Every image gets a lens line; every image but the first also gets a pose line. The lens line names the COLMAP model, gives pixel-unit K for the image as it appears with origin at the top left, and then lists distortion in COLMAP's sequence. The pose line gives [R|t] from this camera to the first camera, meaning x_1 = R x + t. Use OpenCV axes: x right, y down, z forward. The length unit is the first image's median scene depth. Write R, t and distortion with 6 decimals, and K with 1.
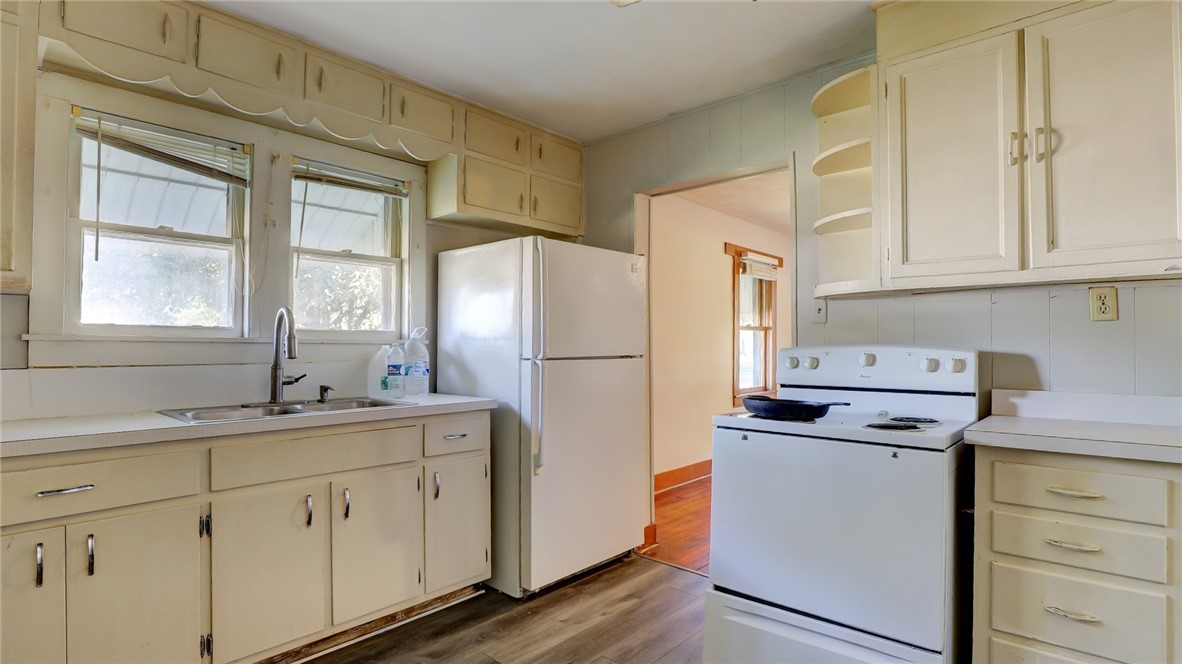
lens RADIAL K [[568.7, 0, 608.4], [0, 568.7, 338.1], [0, 0, 1]] dist [-0.037708, 0.000110]
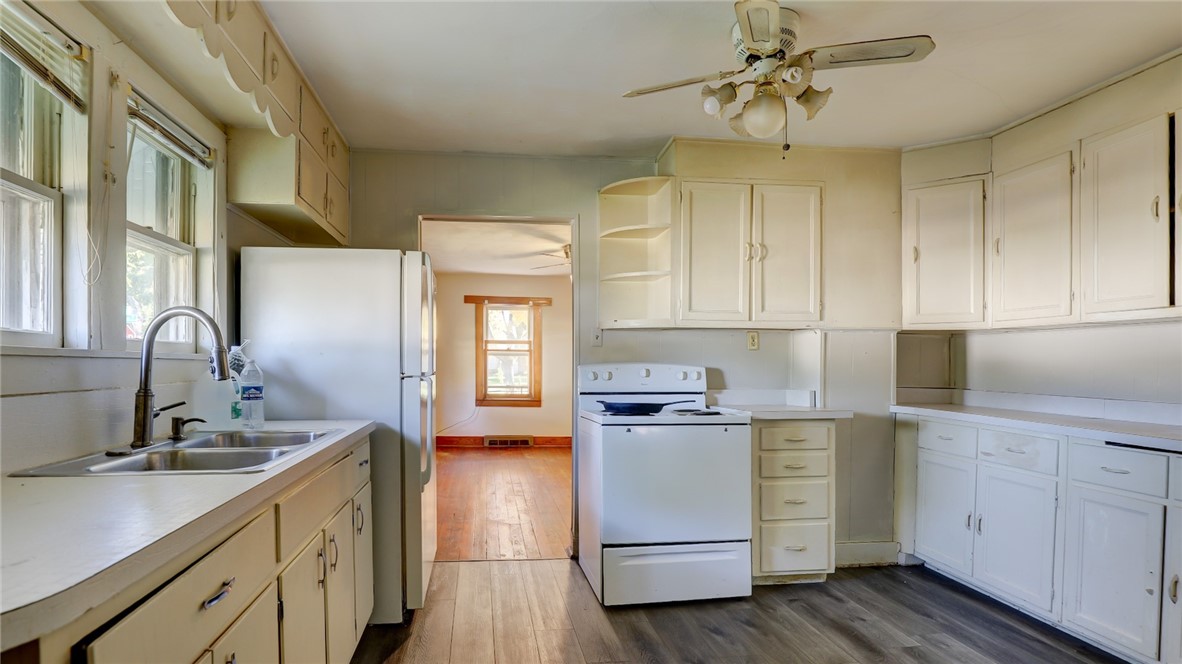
lens RADIAL K [[555.0, 0, 543.1], [0, 555.0, 367.8], [0, 0, 1]] dist [-0.036465, -0.000165]
pose [[0.686987, -0.004719, 0.726655, -0.855155], [-0.012941, 0.999741, 0.018728, 0.001668], [-0.726555, -0.022269, 0.686748, 0.226885]]
